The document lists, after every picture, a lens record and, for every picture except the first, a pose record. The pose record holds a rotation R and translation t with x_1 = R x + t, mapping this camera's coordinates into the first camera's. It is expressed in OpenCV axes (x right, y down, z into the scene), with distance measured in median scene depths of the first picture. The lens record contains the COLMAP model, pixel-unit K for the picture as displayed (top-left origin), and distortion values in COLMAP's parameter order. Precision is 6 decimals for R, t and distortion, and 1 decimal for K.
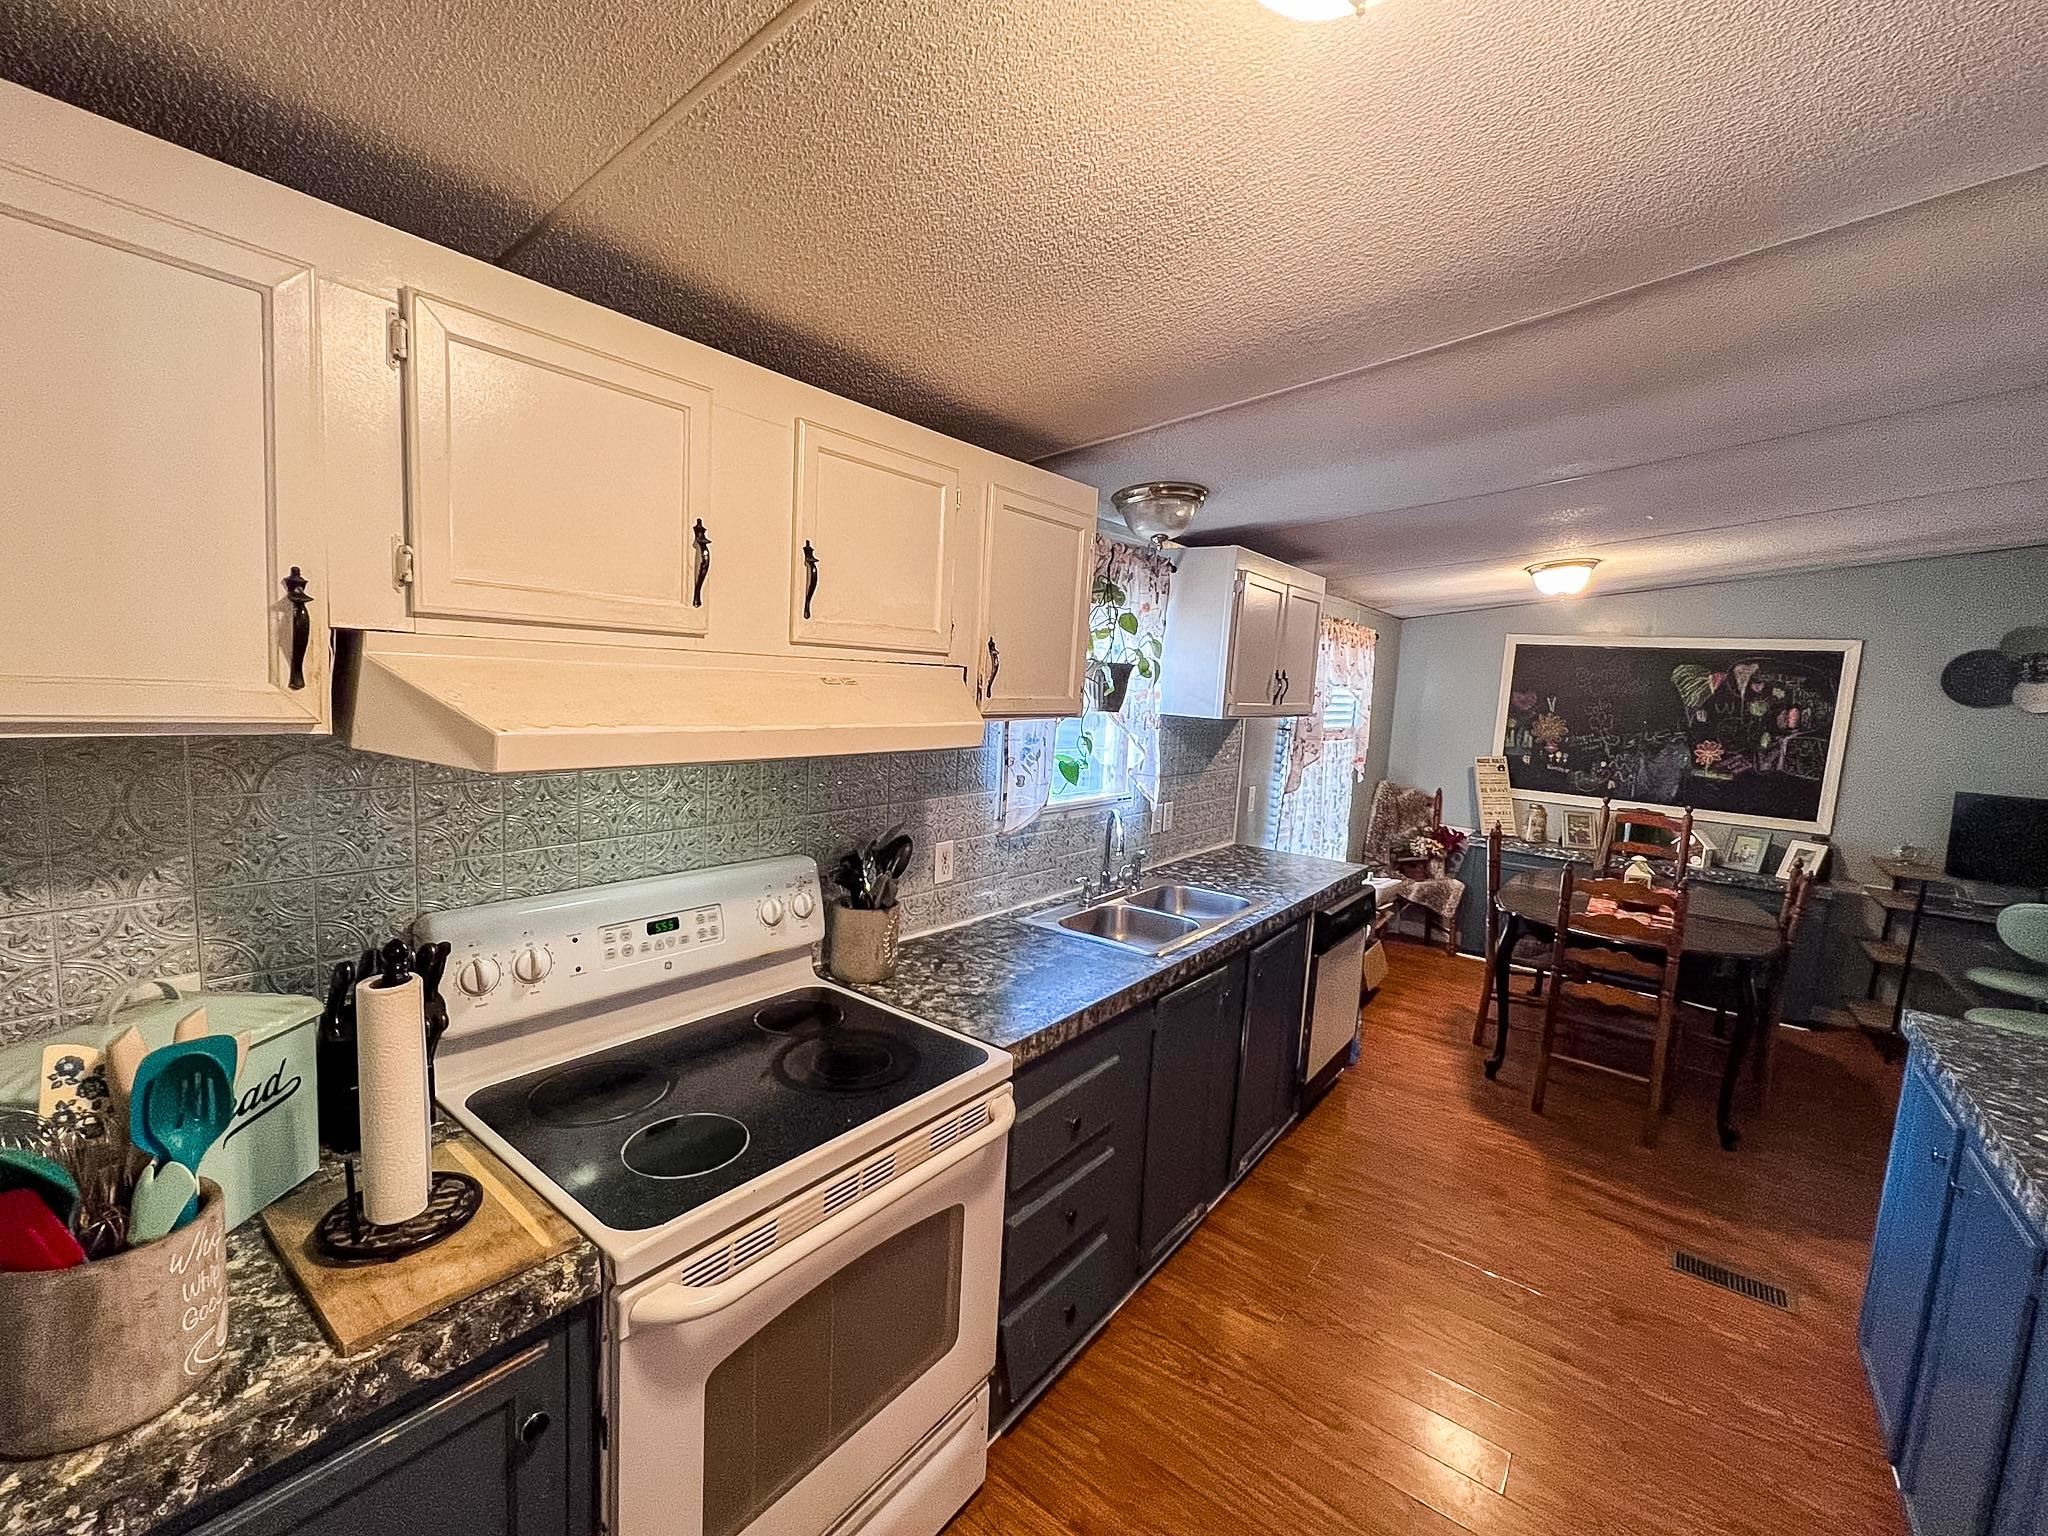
lens RADIAL K [[850.4, 0, 1024.0], [0, 850.4, 768.0], [0, 0, 1]] dist [-0.004946, 0.000934]
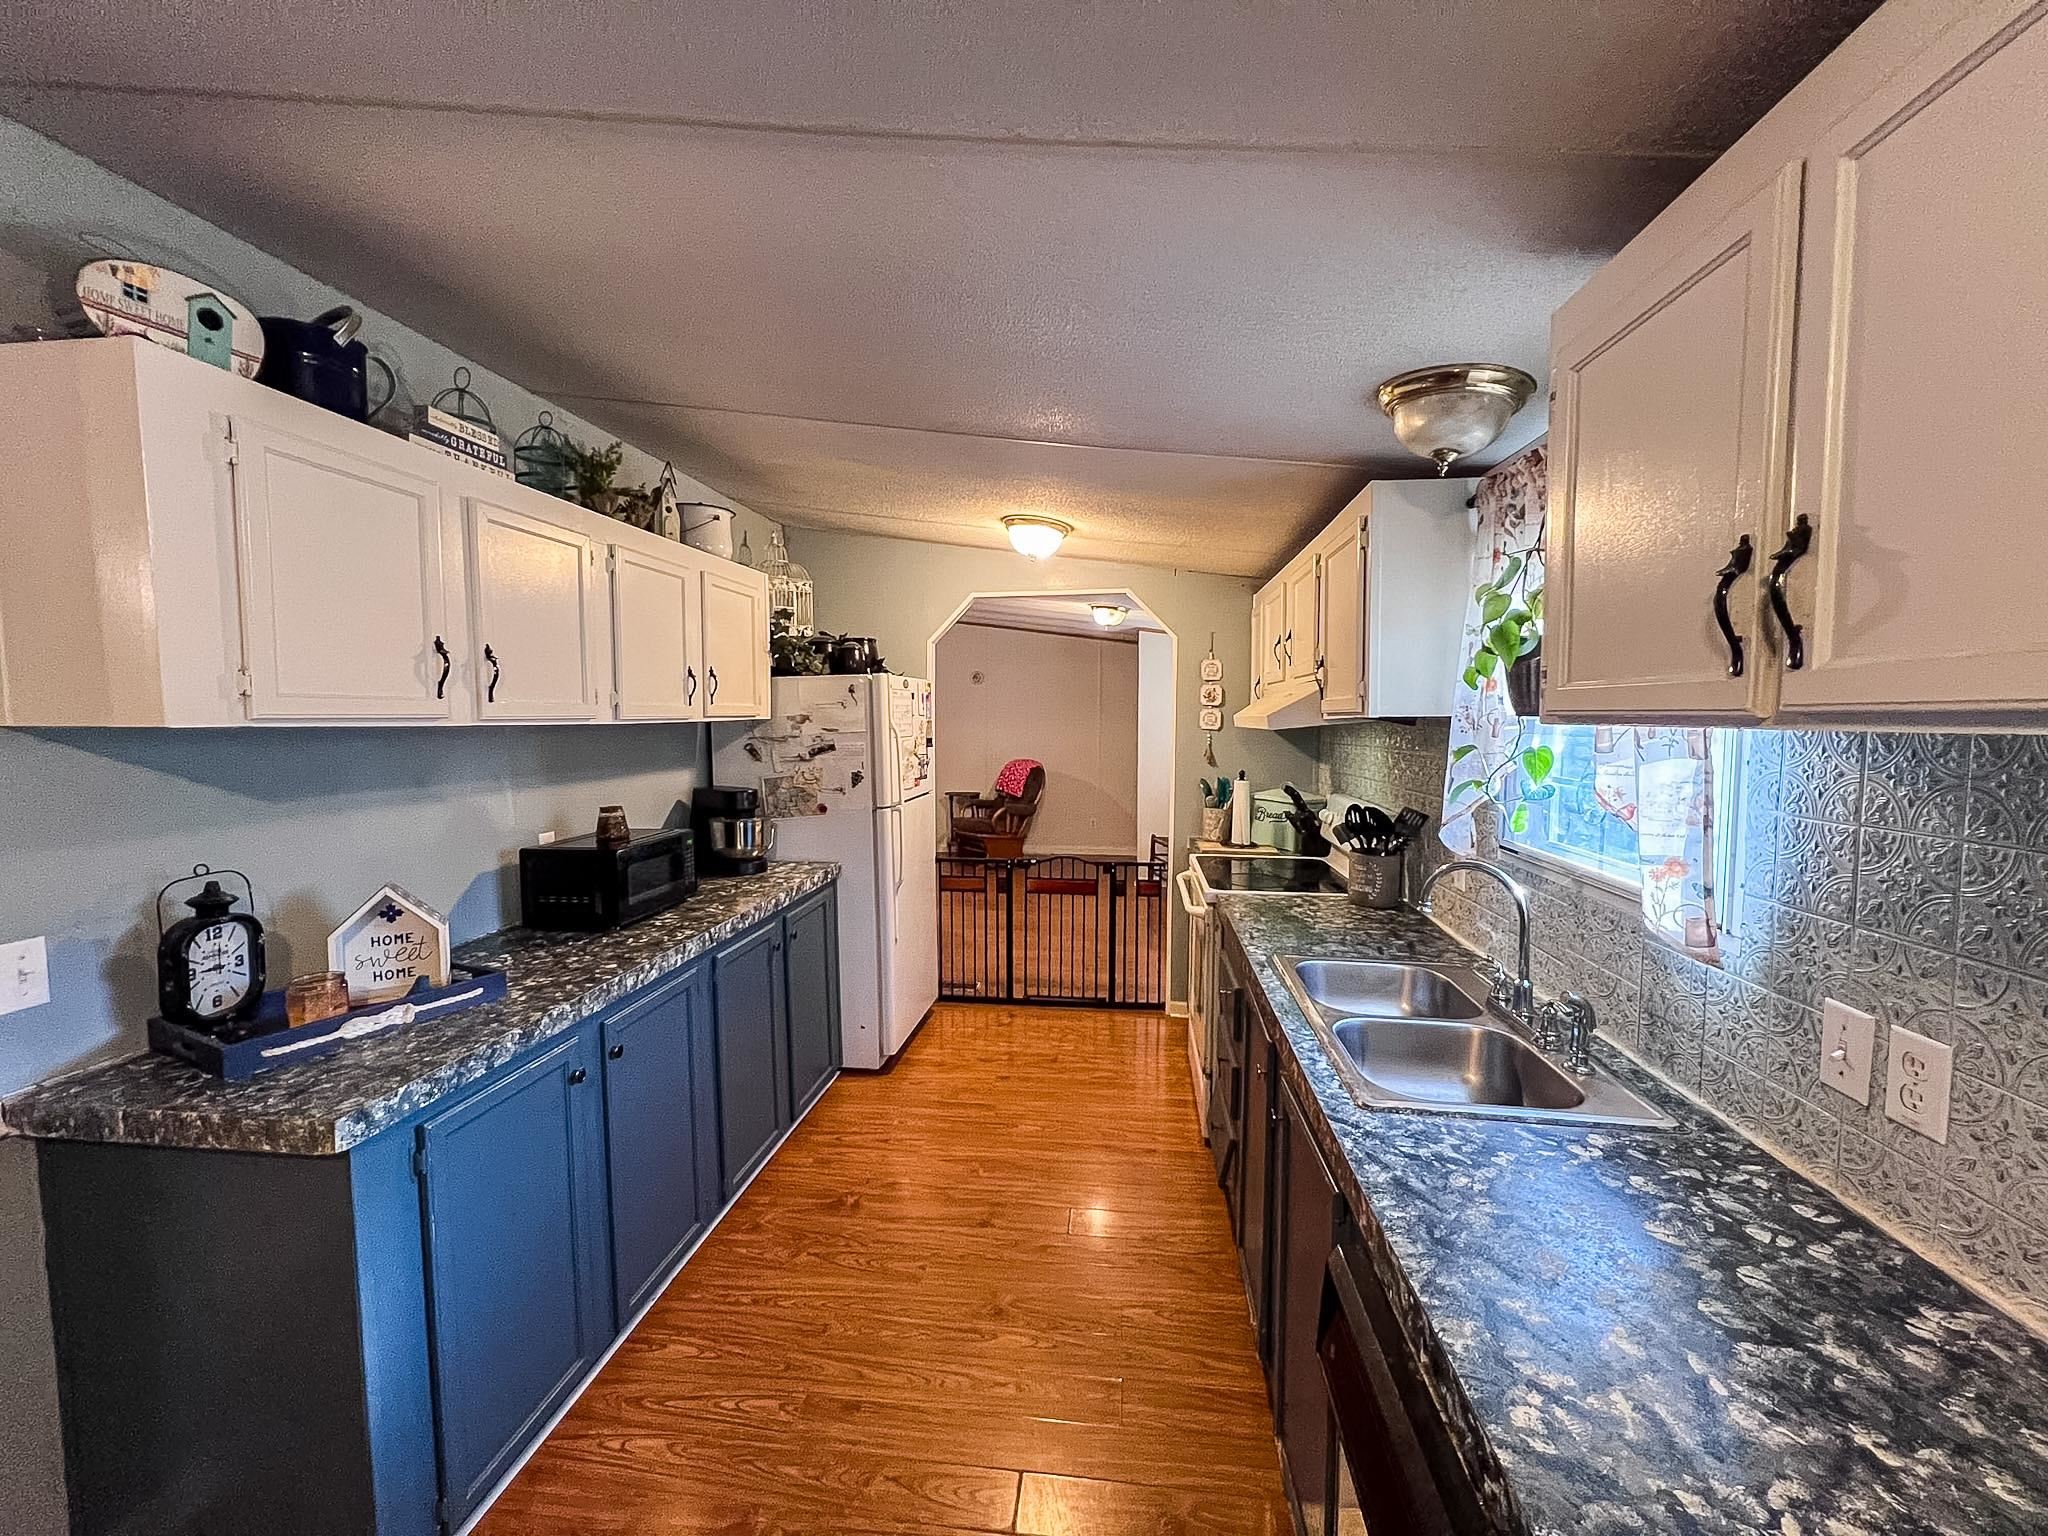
lens RADIAL K [[850.4, 0, 1024.0], [0, 850.4, 768.0], [0, 0, 1]] dist [-0.004946, 0.000934]
pose [[-0.857814, -0.021554, -0.513508, 0.758846], [-0.104760, 0.985478, 0.133637, -0.075885], [0.503170, 0.168431, -0.847615, 1.381706]]
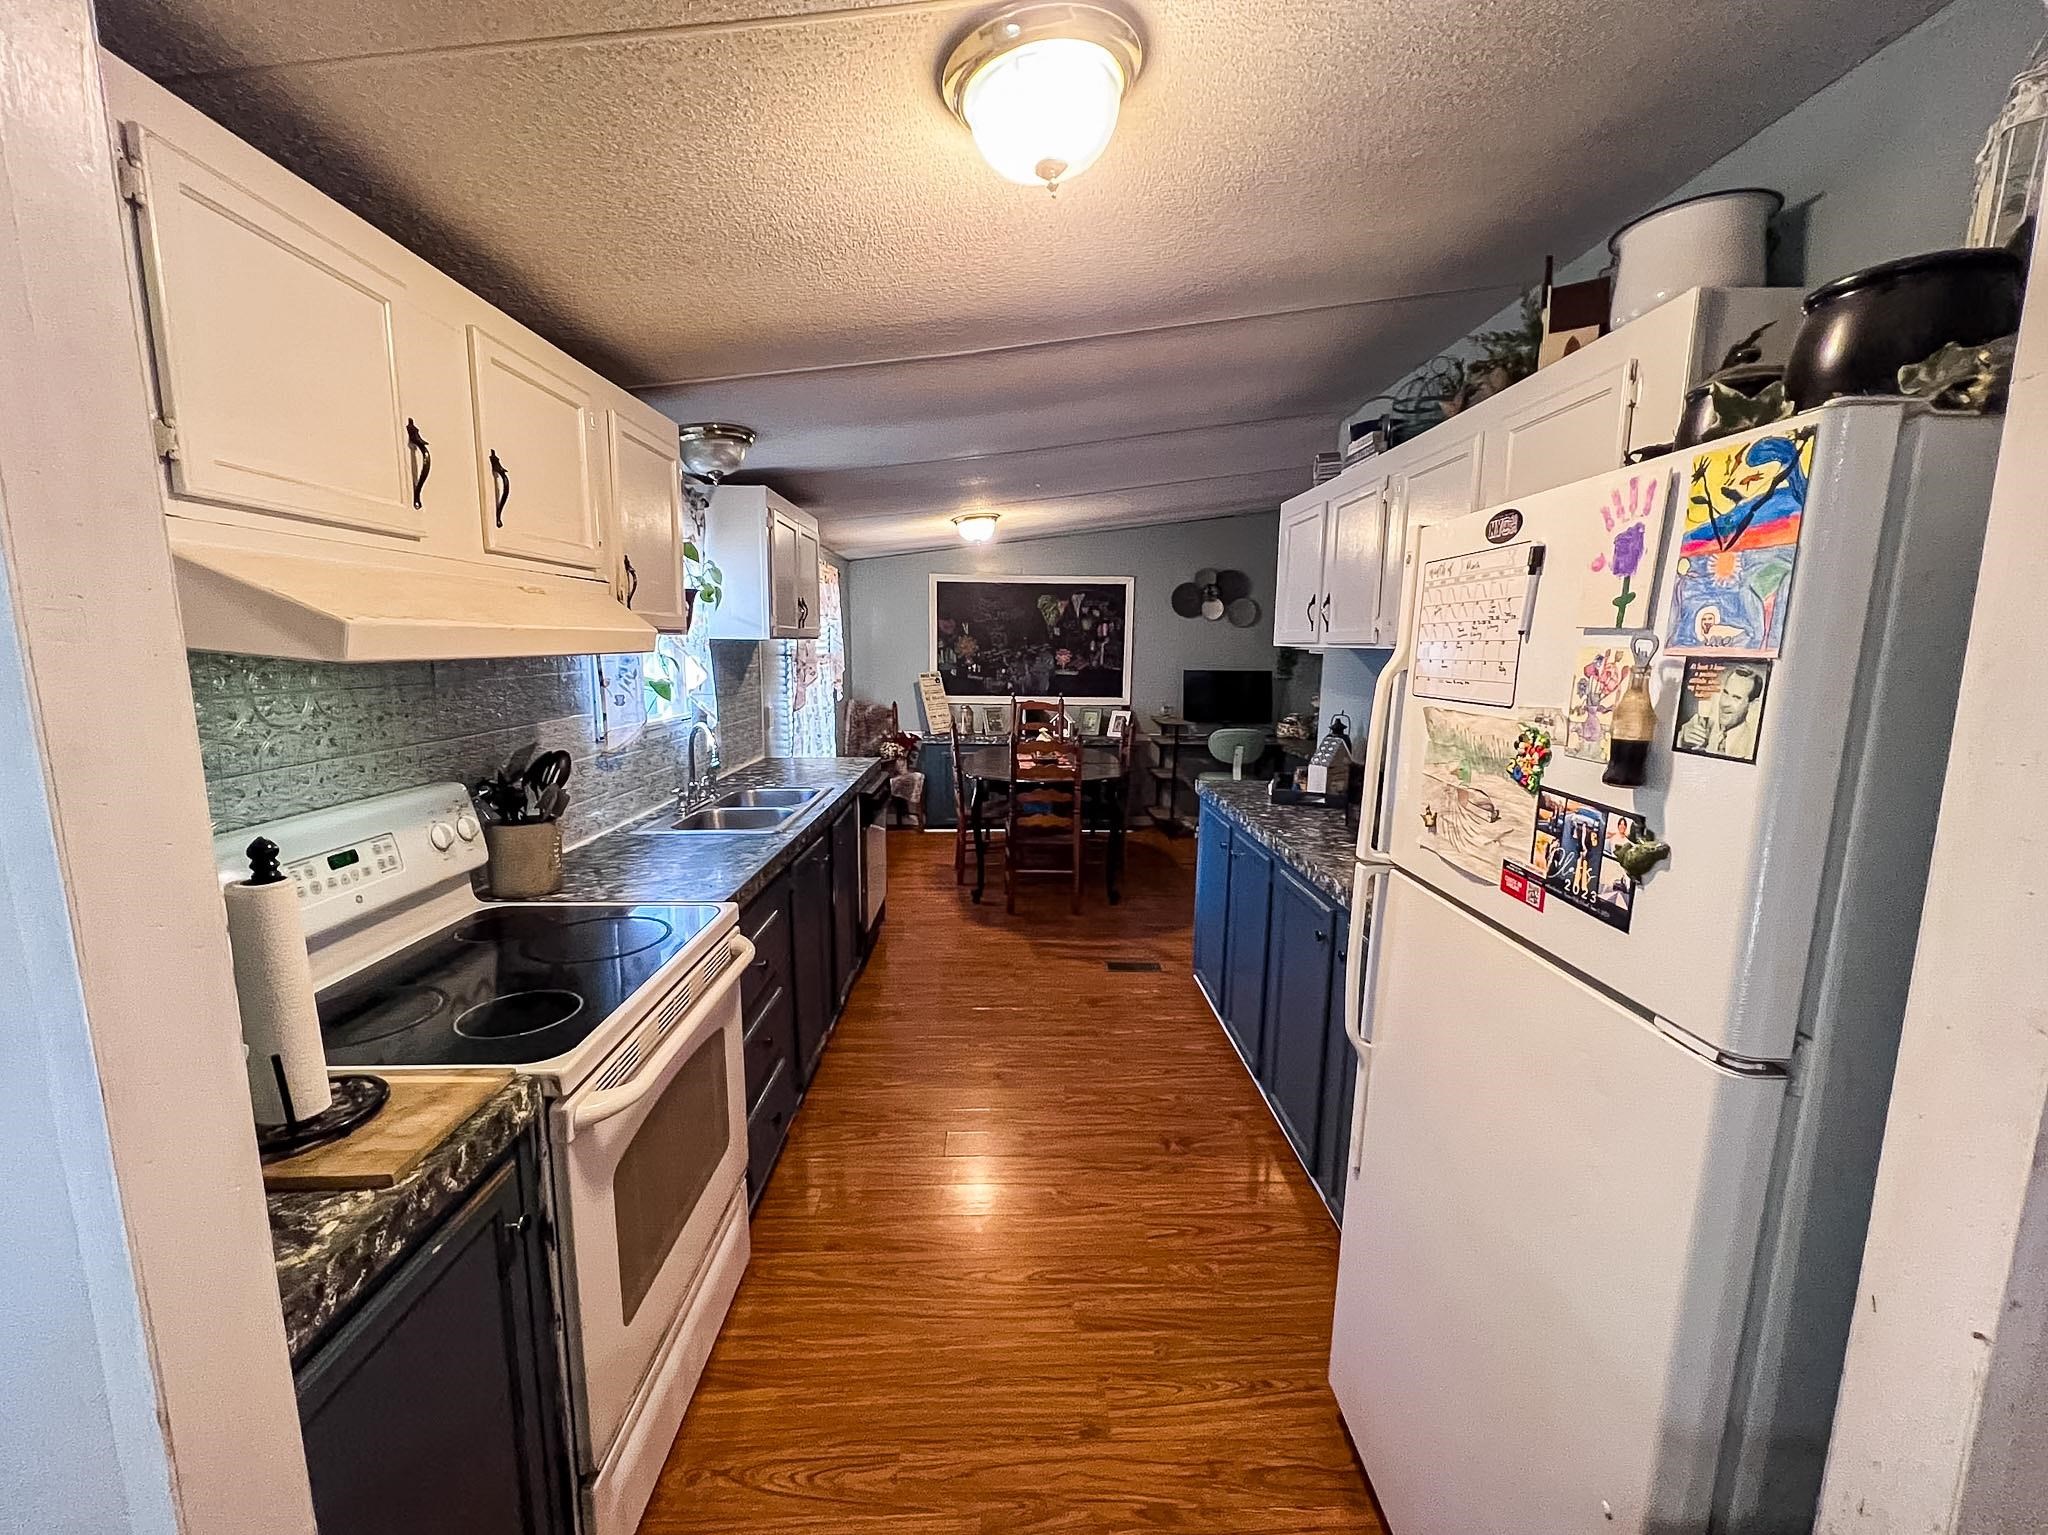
lens RADIAL K [[850.4, 0, 1024.0], [0, 850.4, 767.5], [0, 0, 1]] dist [-0.004946, 0.000934]
pose [[0.769806, -0.135716, 0.623683, -0.265533], [0.101761, 0.990731, 0.089985, 0.050154], [-0.630114, -0.005805, 0.776481, -0.119806]]
